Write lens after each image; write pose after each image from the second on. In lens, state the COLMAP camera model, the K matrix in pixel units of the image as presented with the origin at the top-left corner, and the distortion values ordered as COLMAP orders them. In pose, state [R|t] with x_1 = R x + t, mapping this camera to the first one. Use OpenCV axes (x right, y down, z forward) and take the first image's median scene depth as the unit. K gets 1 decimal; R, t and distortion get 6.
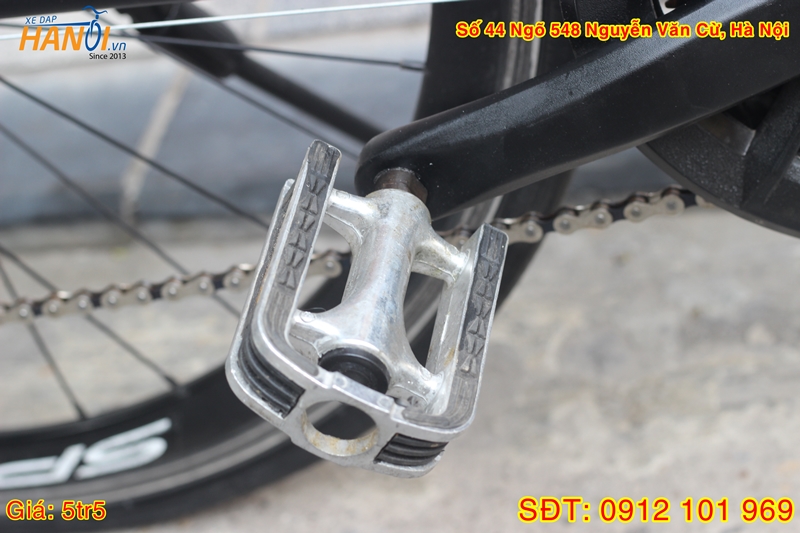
lens RADIAL K [[1906.1, 0, 402.7], [0, 1906.1, 266.8], [0, 0, 1]] dist [-0.115185, 0.000000]
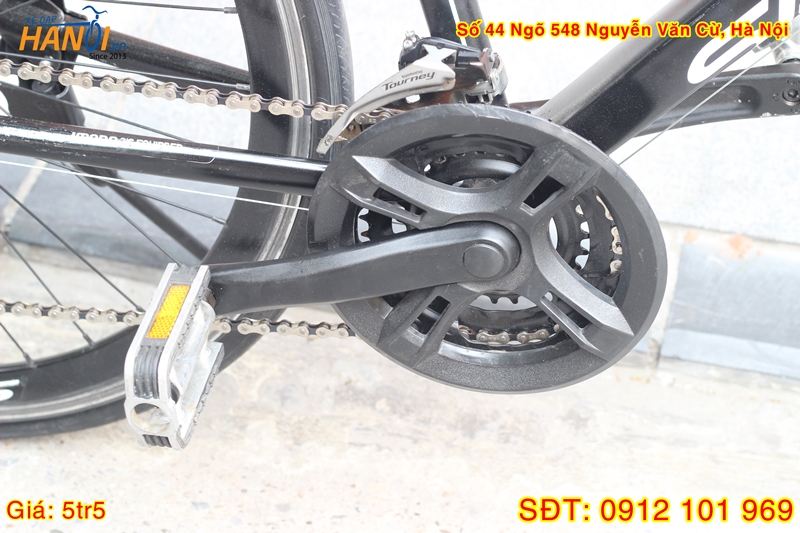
lens RADIAL K [[1906.1, 0, 398.5], [0, 1906.1, 267.3], [0, 0, 1]] dist [-0.115185, 0.000000]
pose [[0.962983, 0.221599, 0.153486, -0.079656], [-0.222640, 0.974843, -0.010592, -0.067460], [-0.151972, -0.023972, 0.988094, -0.640467]]
